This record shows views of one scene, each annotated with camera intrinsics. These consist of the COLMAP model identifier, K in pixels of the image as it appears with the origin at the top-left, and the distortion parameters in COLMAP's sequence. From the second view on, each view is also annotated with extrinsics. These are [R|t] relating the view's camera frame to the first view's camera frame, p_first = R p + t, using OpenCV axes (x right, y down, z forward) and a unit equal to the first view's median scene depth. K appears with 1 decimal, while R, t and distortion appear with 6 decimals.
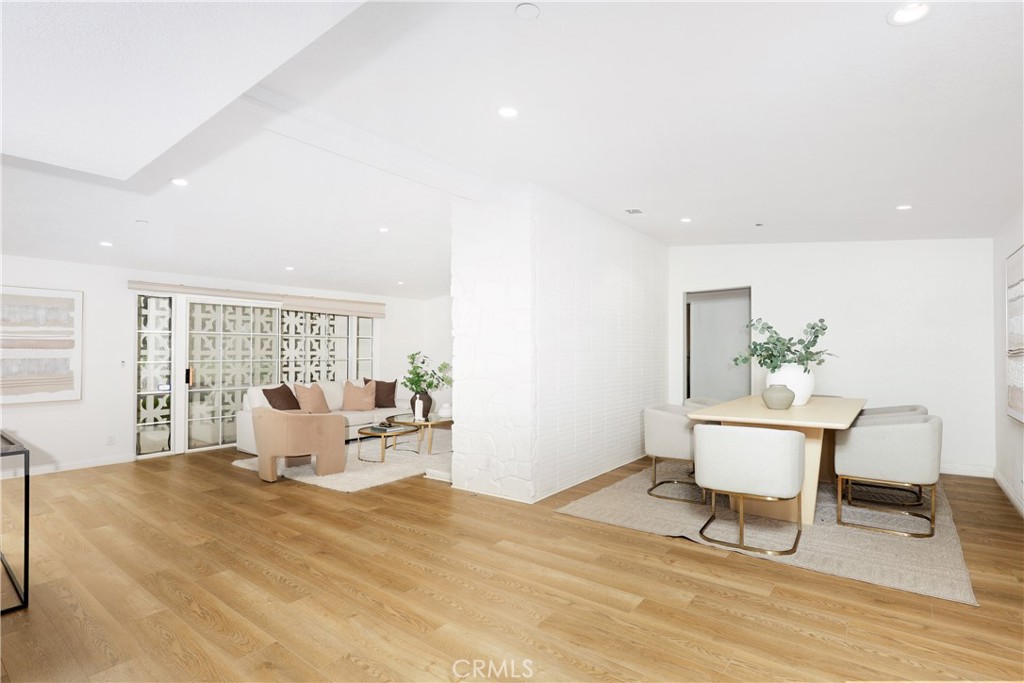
lens RADIAL K [[464.6, 0, 496.7], [0, 464.6, 352.7], [0, 0, 1]] dist [0.025108, 0.000042]
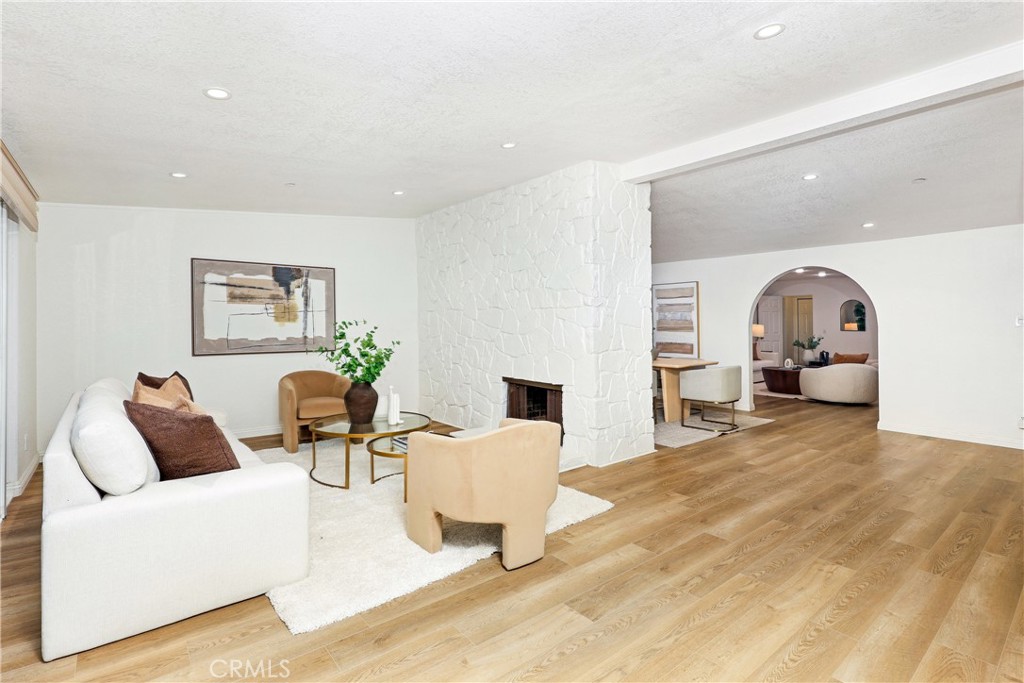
lens RADIAL K [[481.4, 0, 512.0], [0, 481.4, 341.5], [0, 0, 1]] dist [-0.000706, 0.000382]
pose [[0.227411, -0.018064, 0.973631, -1.339009], [-0.016139, 0.999621, 0.022315, 0.024372], [-0.973665, -0.020789, 0.227033, 1.199739]]
